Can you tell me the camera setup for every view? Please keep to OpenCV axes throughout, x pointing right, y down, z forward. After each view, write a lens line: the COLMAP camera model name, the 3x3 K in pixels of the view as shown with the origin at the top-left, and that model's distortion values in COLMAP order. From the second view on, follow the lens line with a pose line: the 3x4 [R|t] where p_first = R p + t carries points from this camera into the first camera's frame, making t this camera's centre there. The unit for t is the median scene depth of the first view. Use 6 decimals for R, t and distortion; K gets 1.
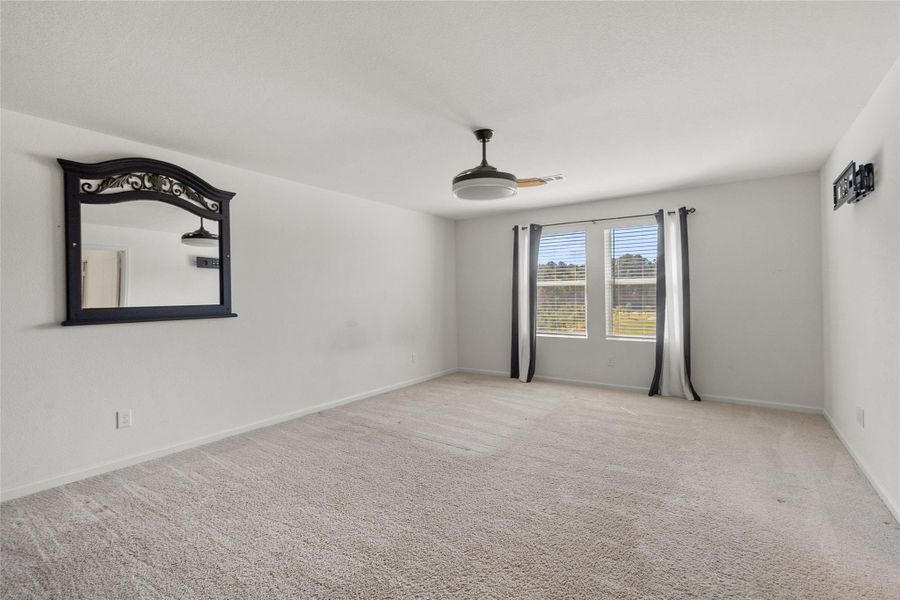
lens RADIAL K [[409.2, 0, 450.0], [0, 409.2, 300.0], [0, 0, 1]] dist [-0.001759, 0.000270]
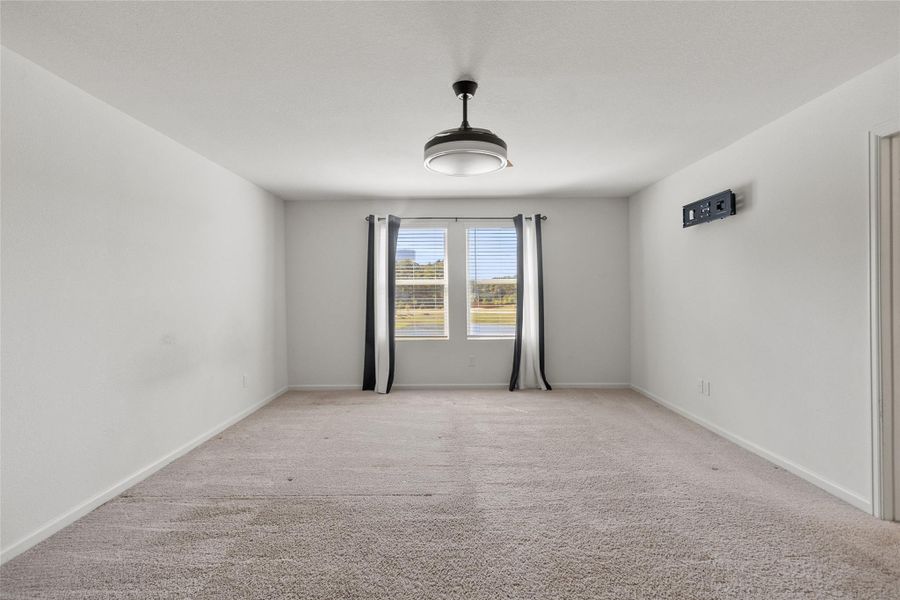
lens RADIAL K [[409.2, 0, 450.0], [0, 409.2, 300.0], [0, 0, 1]] dist [-0.001759, 0.000270]
pose [[0.822640, -0.005747, 0.568534, -0.238956], [0.006179, 0.999980, 0.001167, -0.000945], [-0.568529, 0.002553, 0.822659, 0.228796]]
